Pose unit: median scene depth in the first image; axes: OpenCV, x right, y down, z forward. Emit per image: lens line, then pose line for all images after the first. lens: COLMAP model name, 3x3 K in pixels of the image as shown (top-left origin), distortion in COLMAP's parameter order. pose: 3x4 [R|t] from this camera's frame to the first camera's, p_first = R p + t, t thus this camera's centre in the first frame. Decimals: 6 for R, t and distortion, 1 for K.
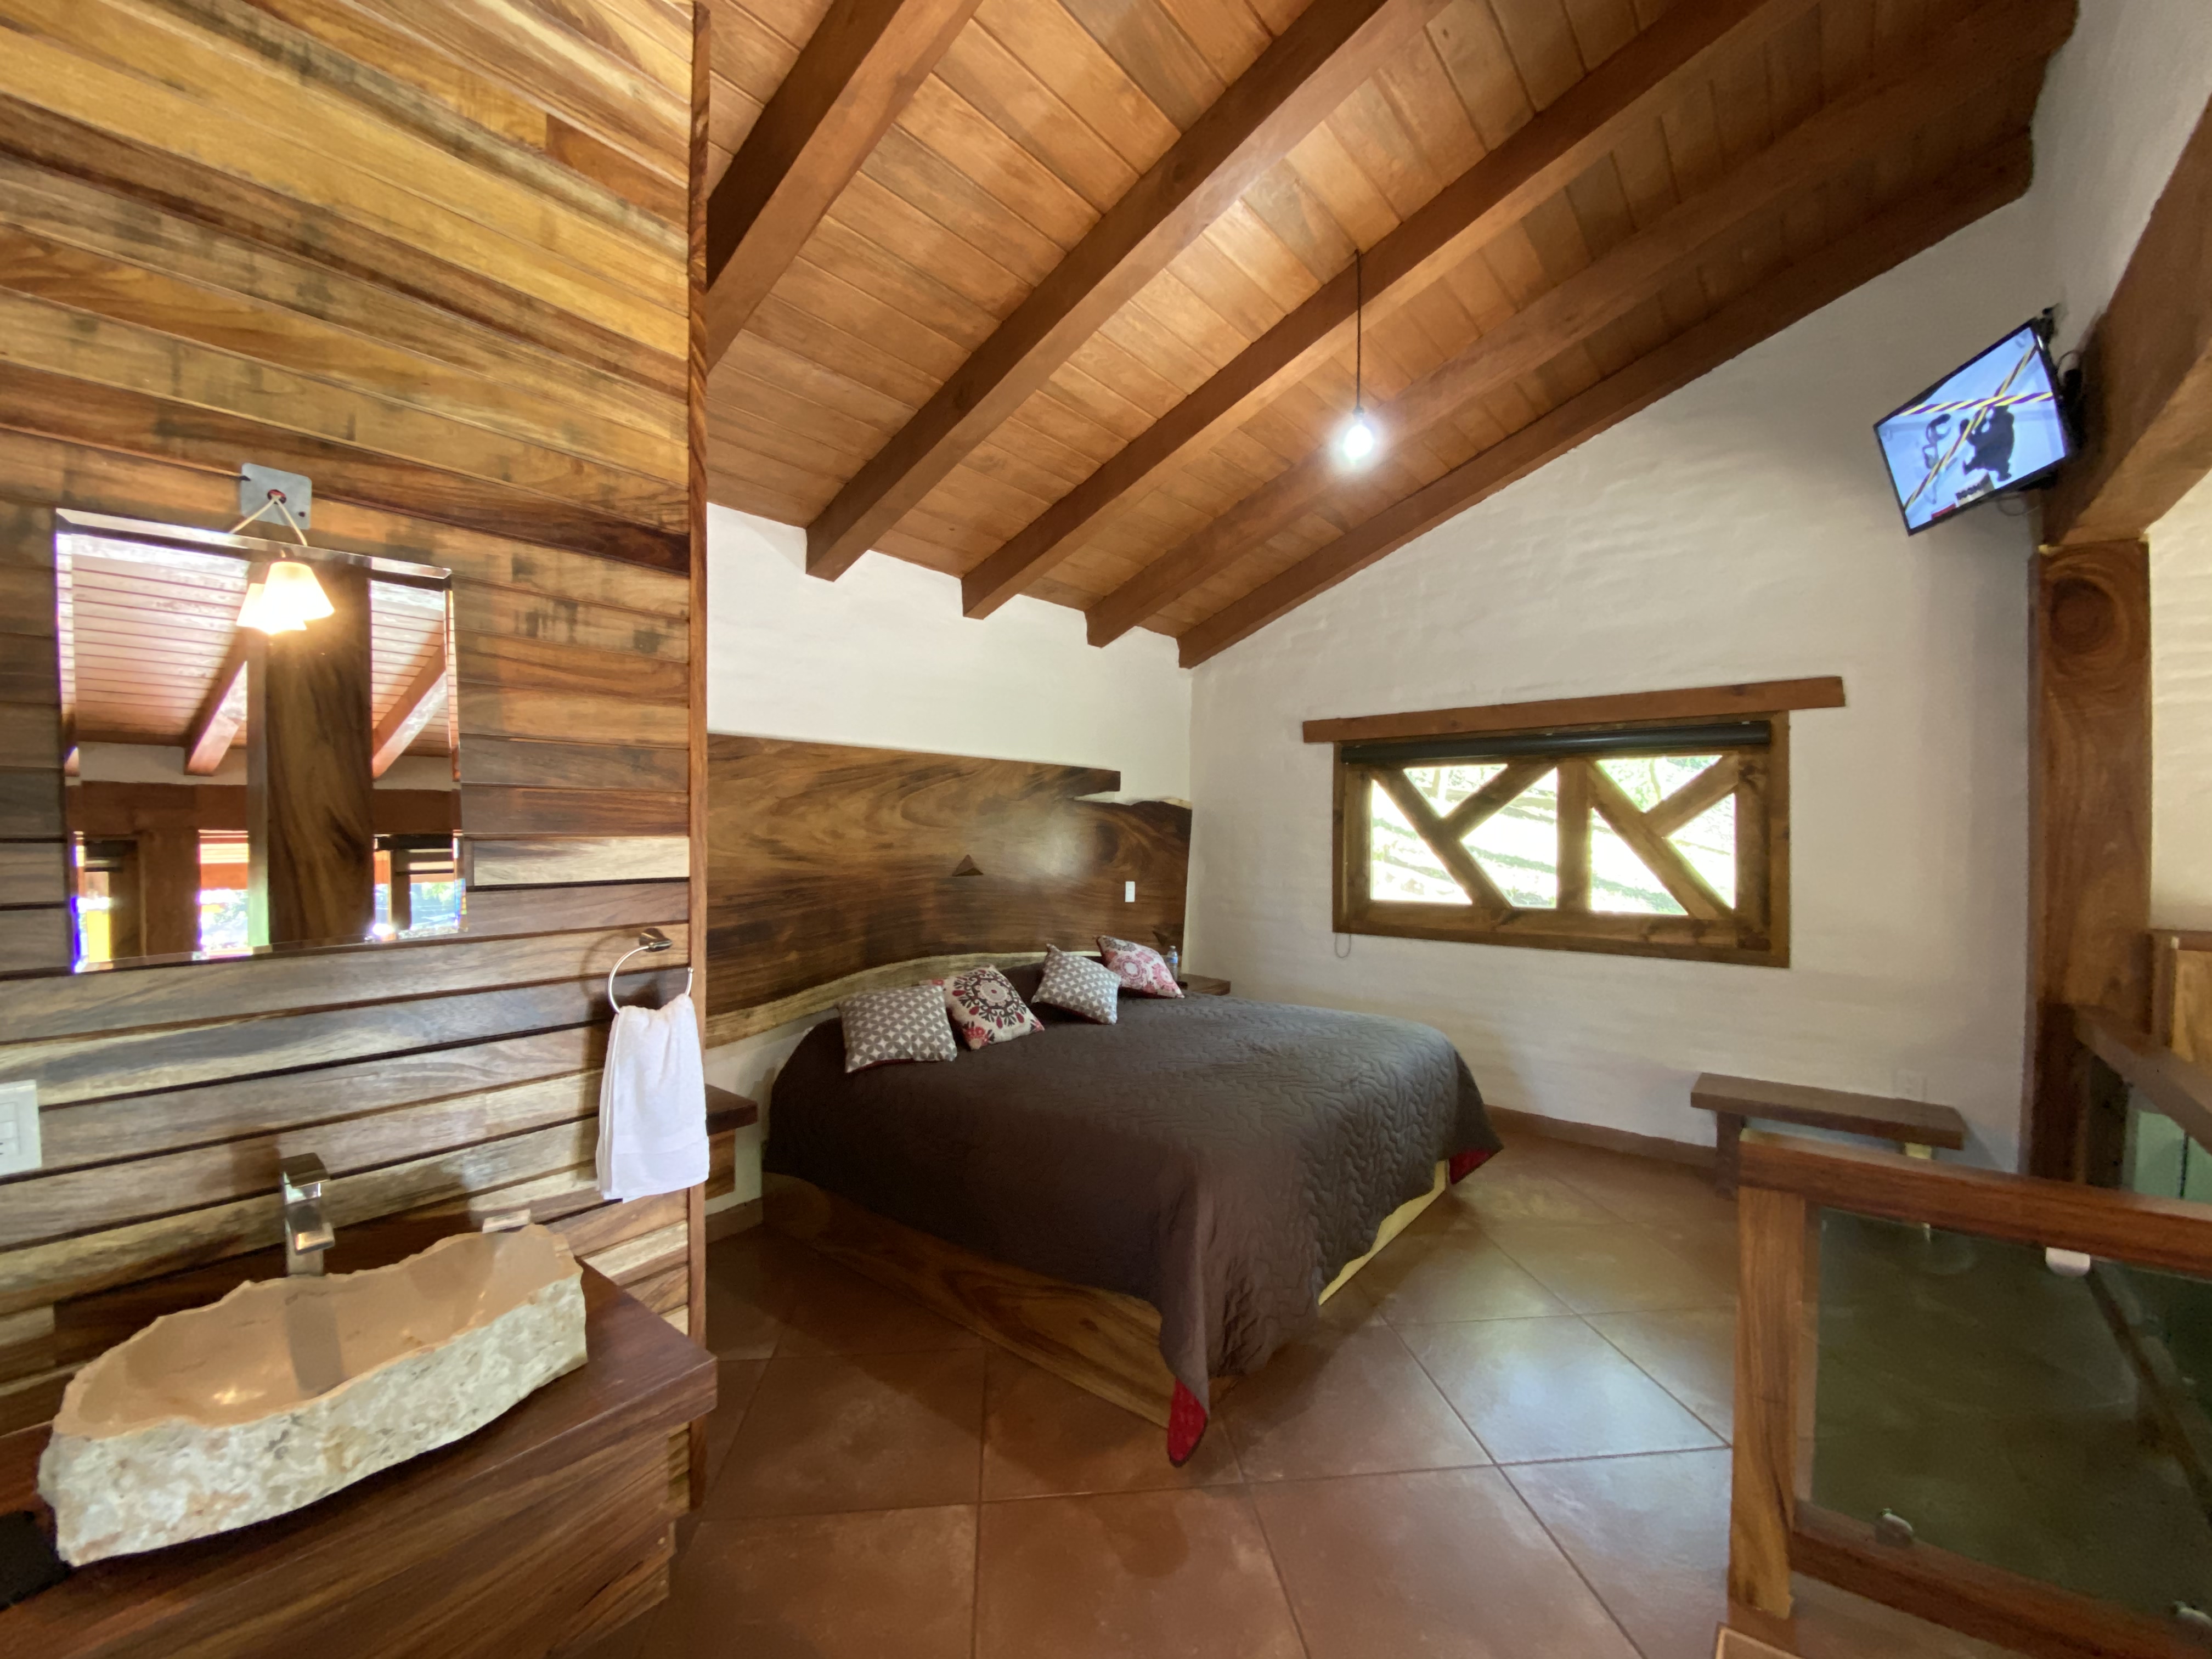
lens RADIAL K [[903.3, 0, 1106.0], [0, 903.3, 829.5], [0, 0, 1]] dist [0.001927, -0.014507]
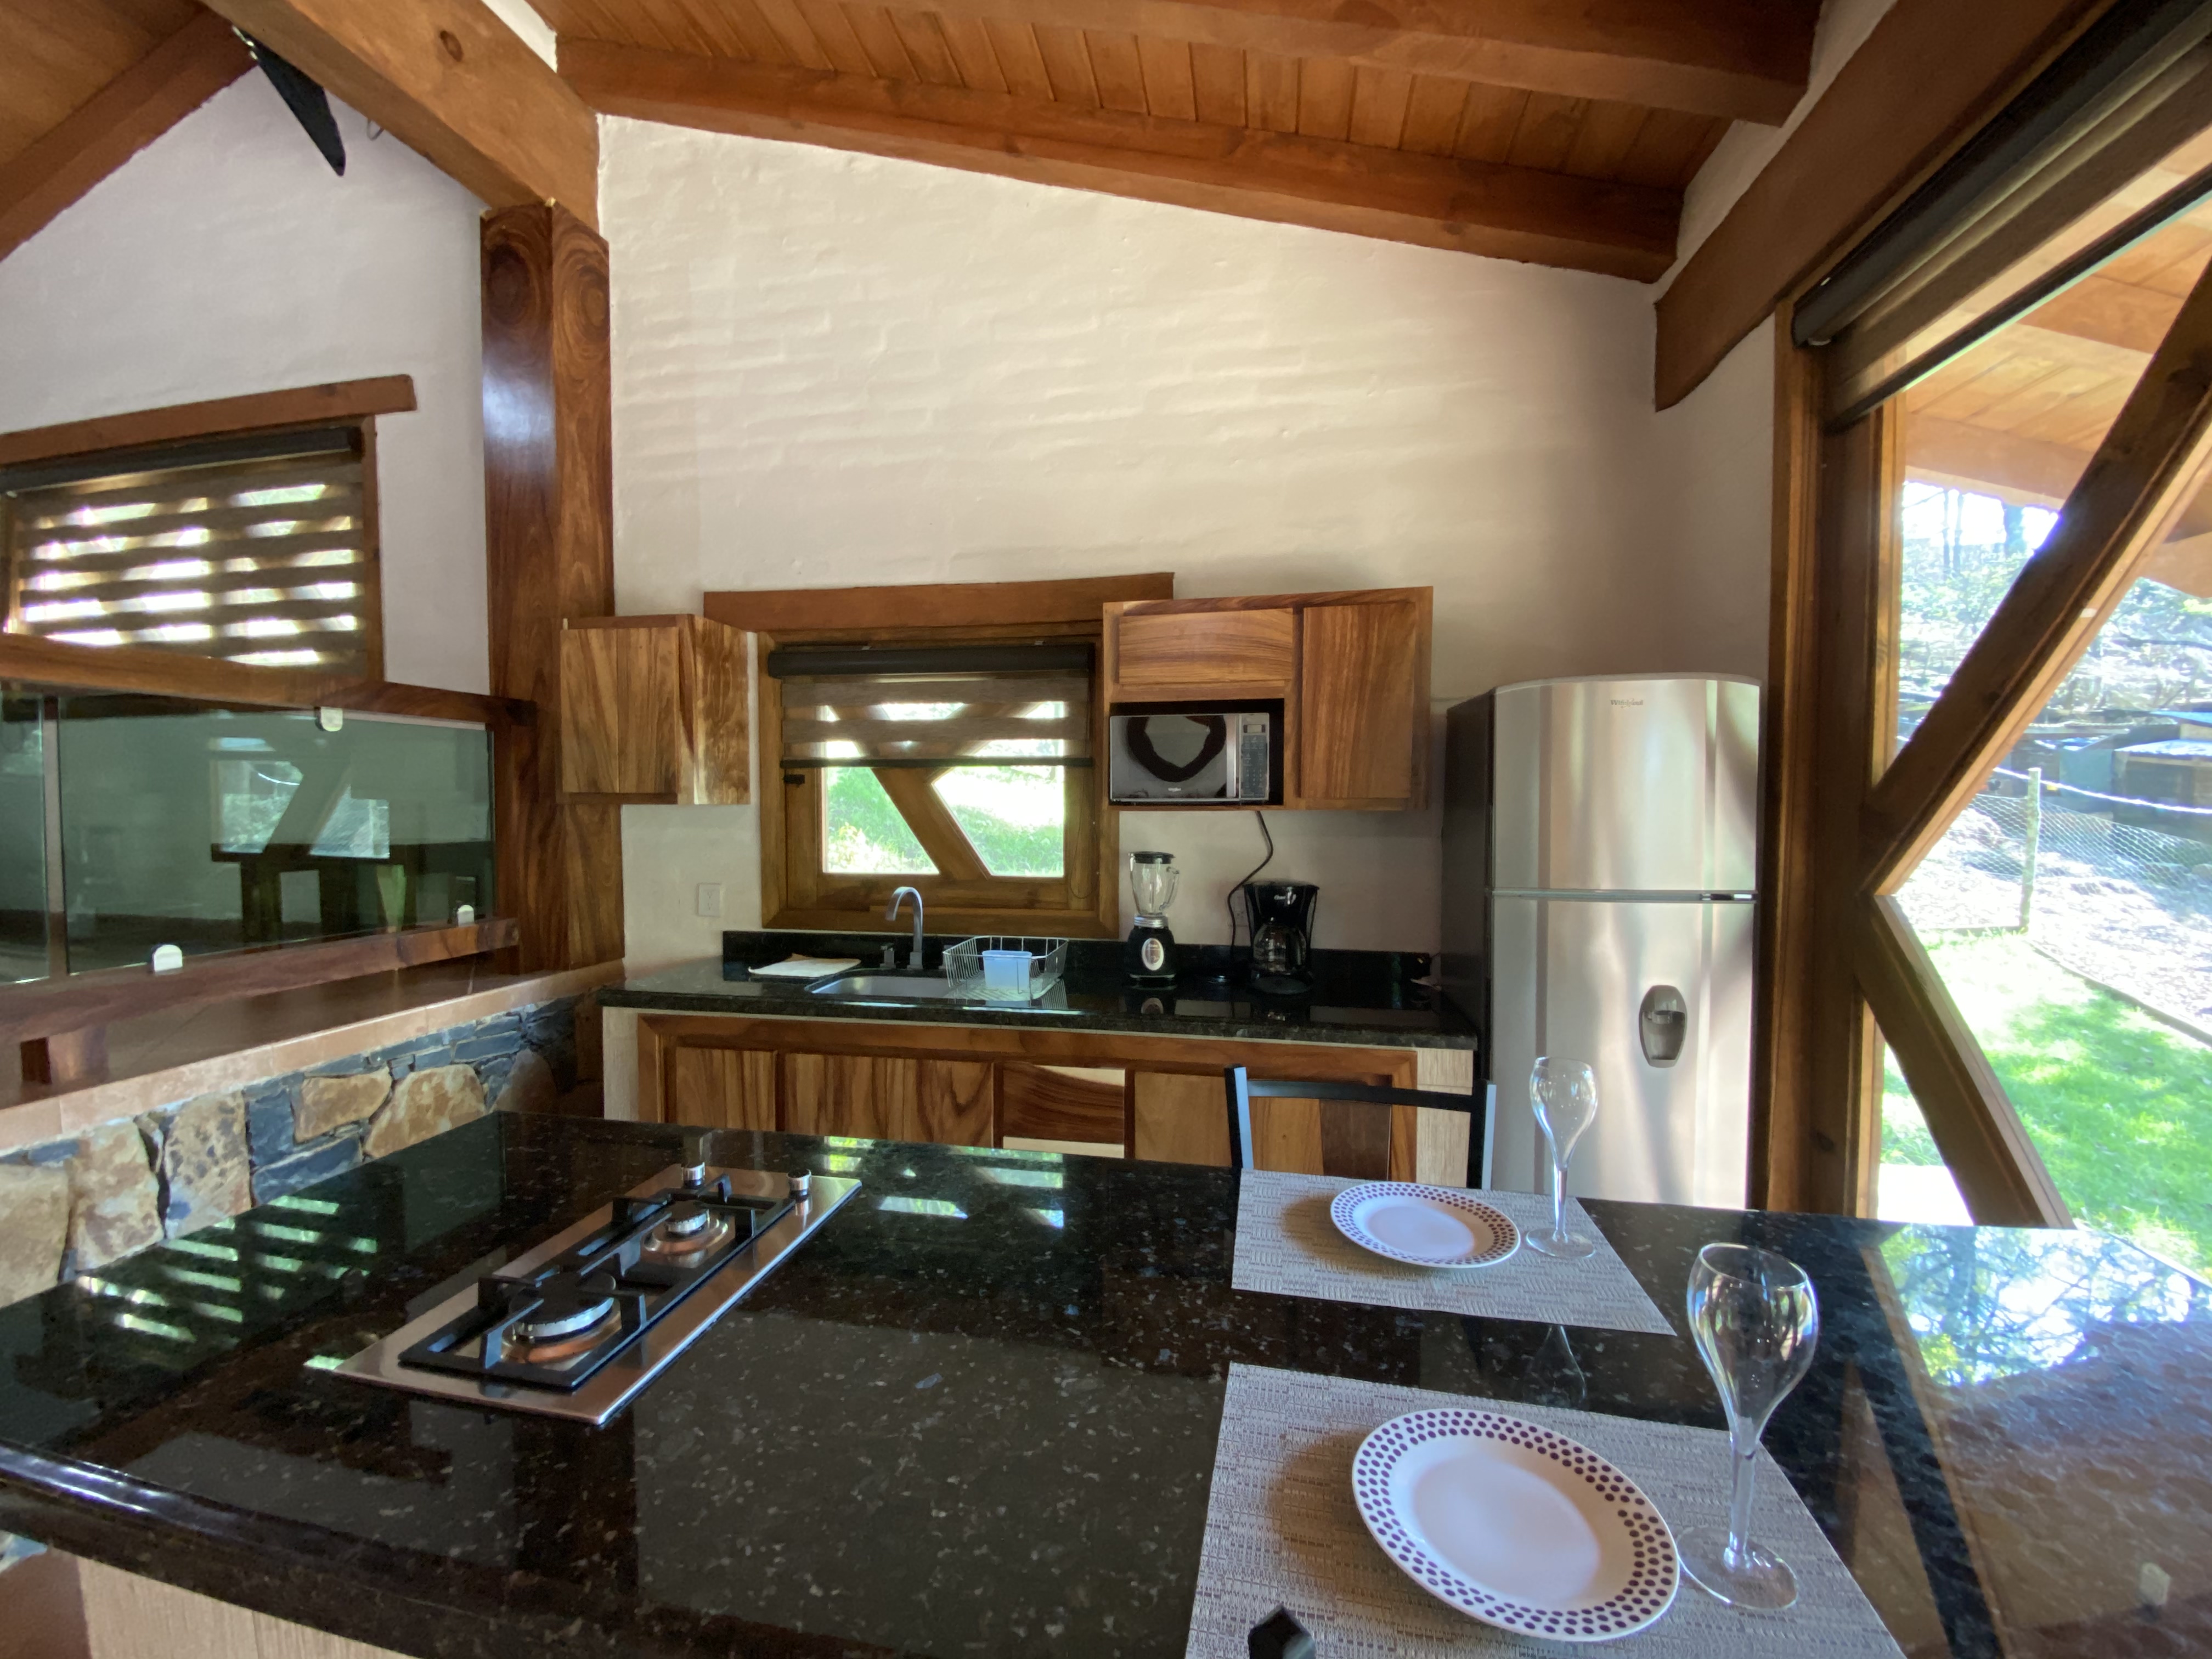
lens RADIAL K [[903.3, 0, 1106.0], [0, 903.3, 829.5], [0, 0, 1]] dist [0.001927, -0.014507]
pose [[0.879392, -0.020828, 0.475643, 0.963840], [0.003369, 0.999290, 0.037530, 0.244398], [-0.476087, -0.031401, 0.878837, -0.128041]]
